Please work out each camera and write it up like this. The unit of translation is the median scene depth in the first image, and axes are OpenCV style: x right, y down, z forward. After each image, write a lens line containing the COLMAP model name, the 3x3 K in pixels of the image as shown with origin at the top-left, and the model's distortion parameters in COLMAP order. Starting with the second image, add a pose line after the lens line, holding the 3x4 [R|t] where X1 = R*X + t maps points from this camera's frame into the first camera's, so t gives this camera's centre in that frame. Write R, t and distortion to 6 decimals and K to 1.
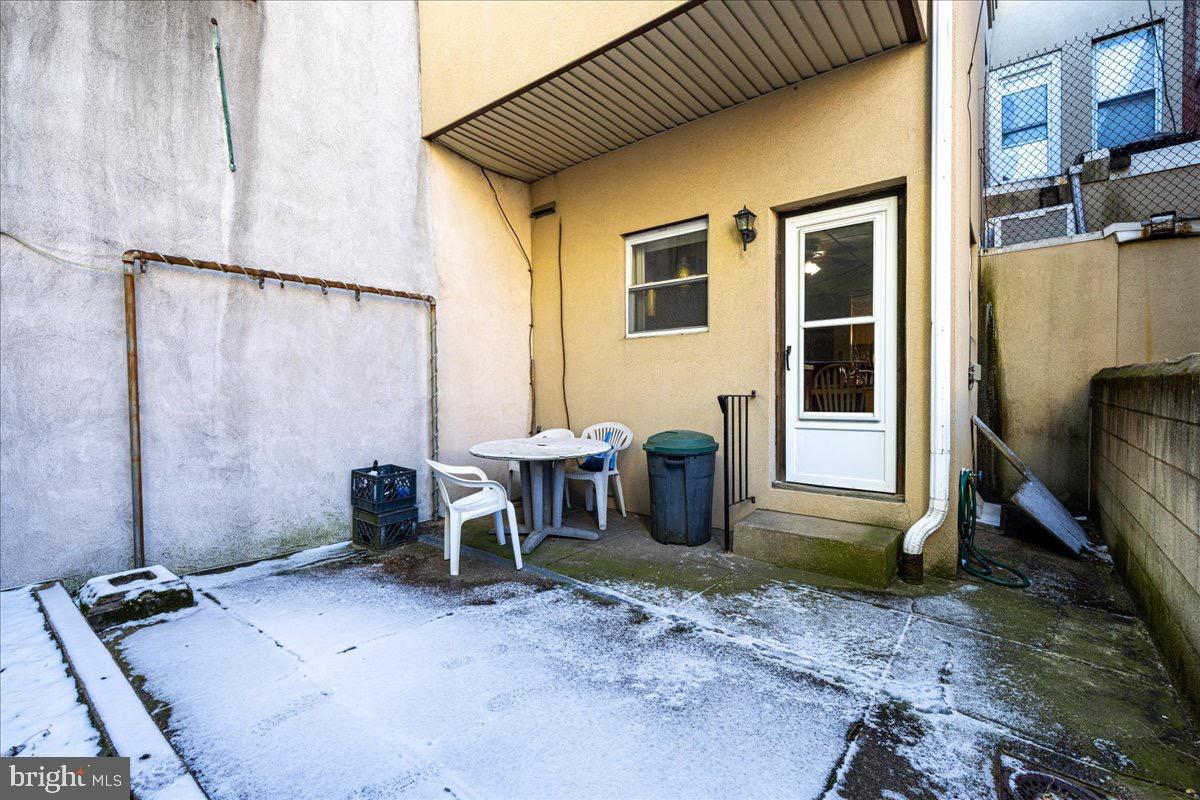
lens RADIAL K [[503.9, 0, 608.1], [0, 503.9, 400.2], [0, 0, 1]] dist [0.001744, 0.000427]
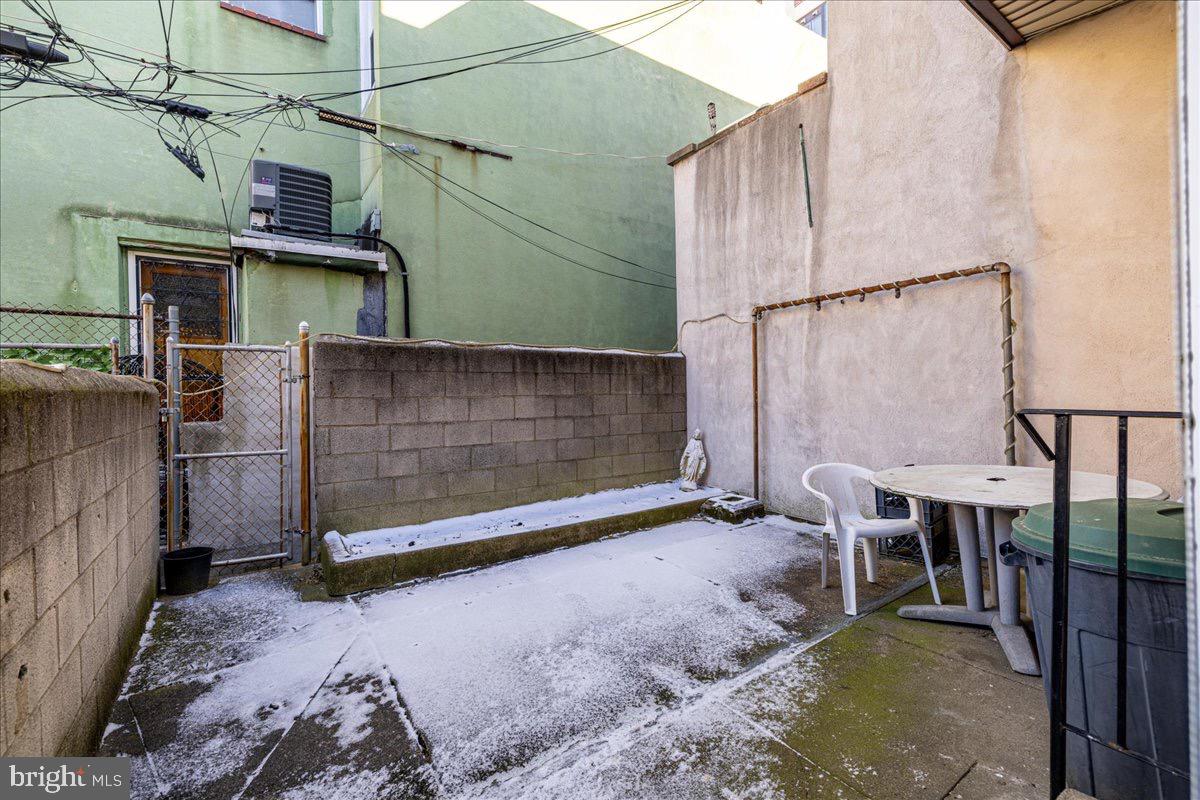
lens RADIAL K [[503.9, 0, 608.1], [0, 503.9, 400.2], [0, 0, 1]] dist [0.001744, 0.000427]
pose [[-0.260282, 0.025020, -0.965208, 0.767977], [0.002507, 0.999678, 0.025237, -0.032870], [0.965529, 0.004149, -0.260261, 0.919437]]
